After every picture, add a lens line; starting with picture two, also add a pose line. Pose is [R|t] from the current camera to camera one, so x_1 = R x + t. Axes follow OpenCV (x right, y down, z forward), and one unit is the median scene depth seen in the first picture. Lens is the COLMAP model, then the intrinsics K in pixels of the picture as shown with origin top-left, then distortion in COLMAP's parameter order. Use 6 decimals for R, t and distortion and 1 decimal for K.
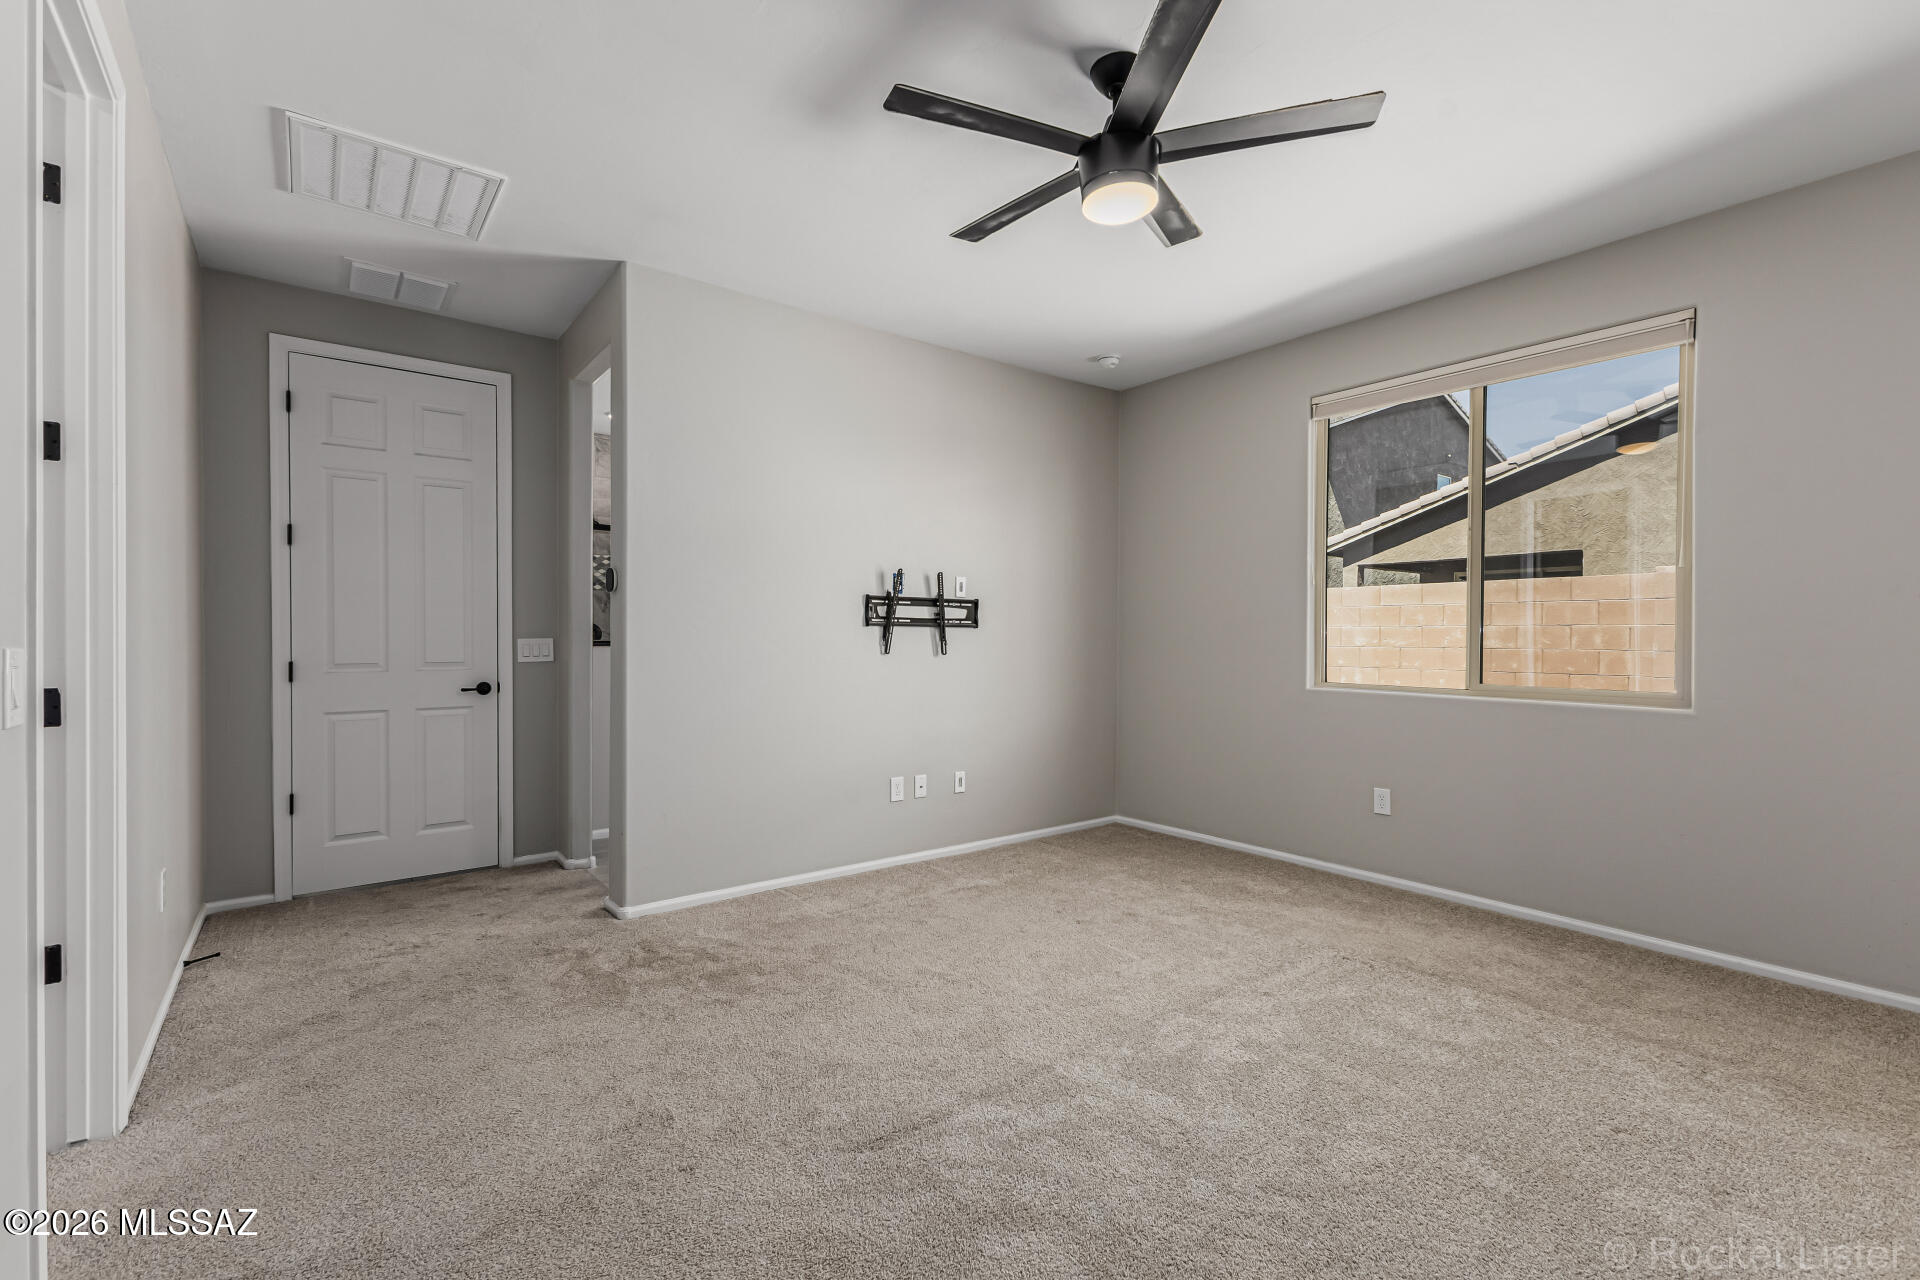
lens RADIAL K [[830.7, 0, 961.1], [0, 830.7, 642.3], [0, 0, 1]] dist [0.010543, -0.001441]
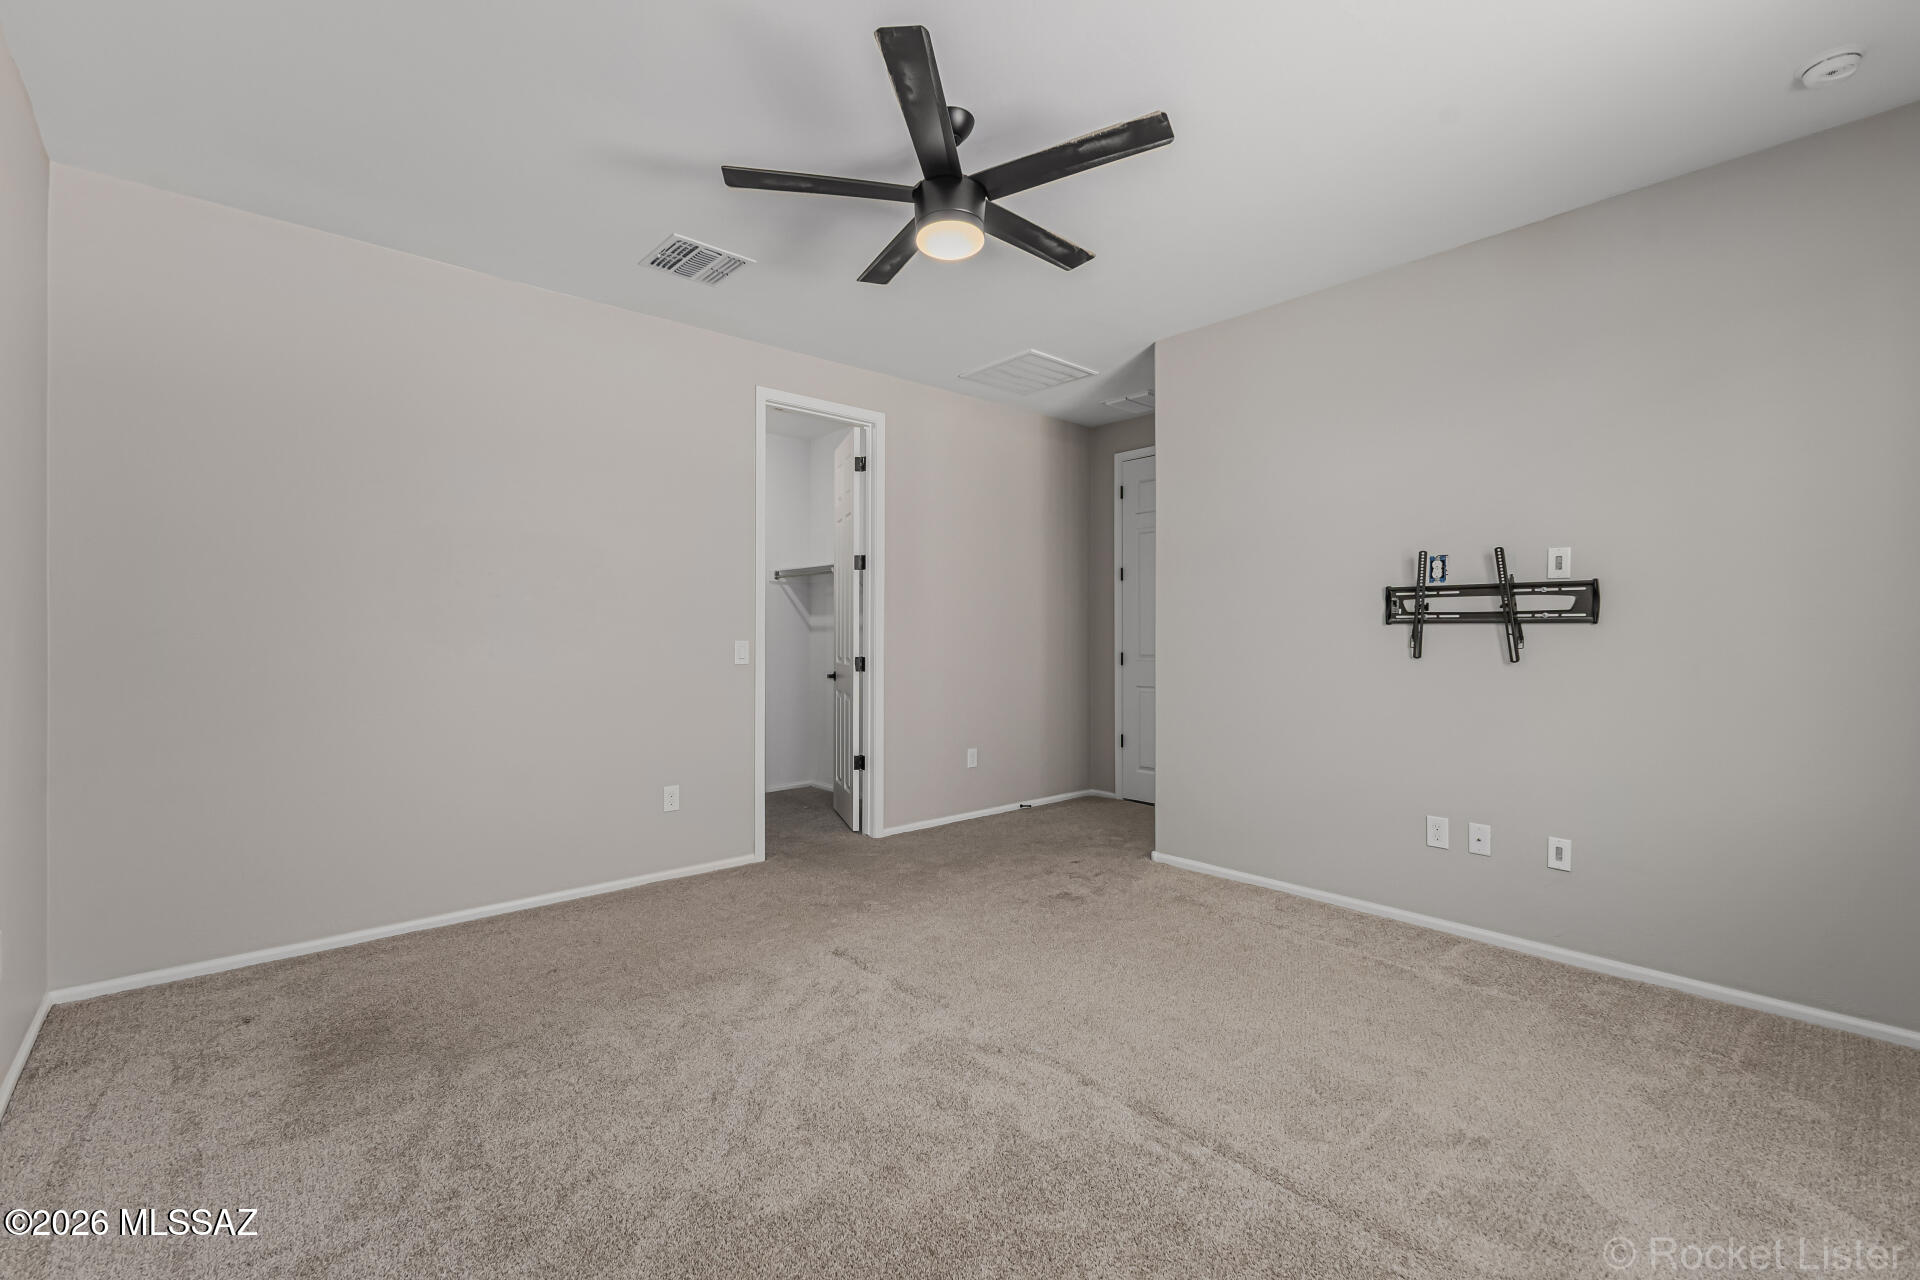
lens RADIAL K [[830.7, 0, 961.5], [0, 830.7, 634.0], [0, 0, 1]] dist [0.010543, -0.001441]
pose [[0.070713, -0.004152, -0.997488, 0.677805], [-0.007980, 0.999957, -0.004728, -0.002328], [0.997465, 0.008295, 0.070677, 0.499564]]
